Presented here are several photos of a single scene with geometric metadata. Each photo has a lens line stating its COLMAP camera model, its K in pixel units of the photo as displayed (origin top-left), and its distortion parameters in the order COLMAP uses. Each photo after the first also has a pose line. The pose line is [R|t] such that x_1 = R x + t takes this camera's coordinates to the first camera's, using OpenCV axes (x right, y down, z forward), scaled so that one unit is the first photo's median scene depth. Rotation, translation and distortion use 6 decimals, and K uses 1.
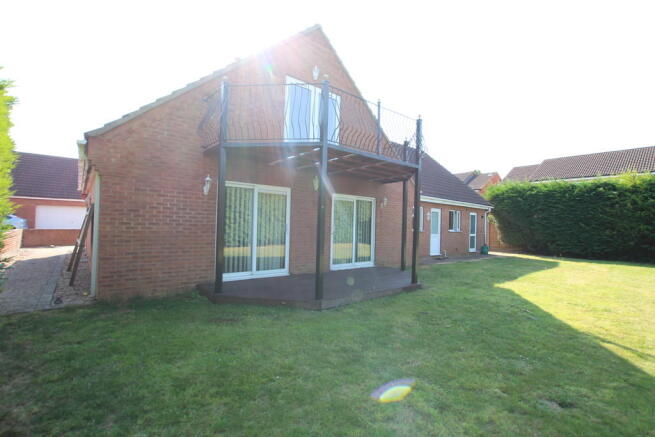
lens RADIAL K [[303.3, 0, 329.7], [0, 303.3, 219.2], [0, 0, 1]] dist [-0.029242, 0.000311]
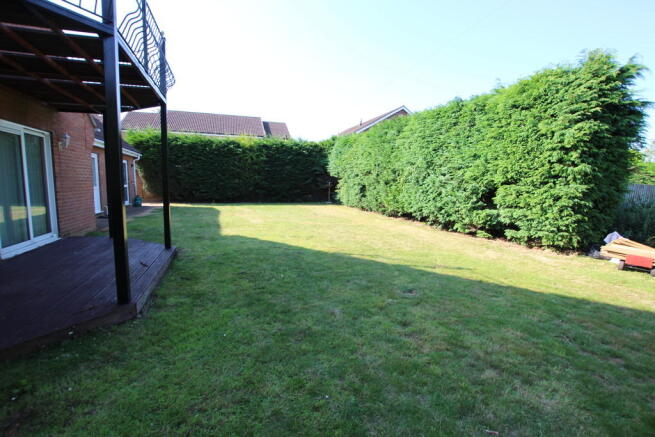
lens RADIAL K [[303.3, 0, 327.3], [0, 303.3, 220.7], [0, 0, 1]] dist [-0.029242, 0.000311]
pose [[0.361232, -0.133850, 0.922819, -0.229941], [-0.030707, 0.987400, 0.155238, -0.001588], [-0.931970, -0.084414, 0.352570, 0.229823]]
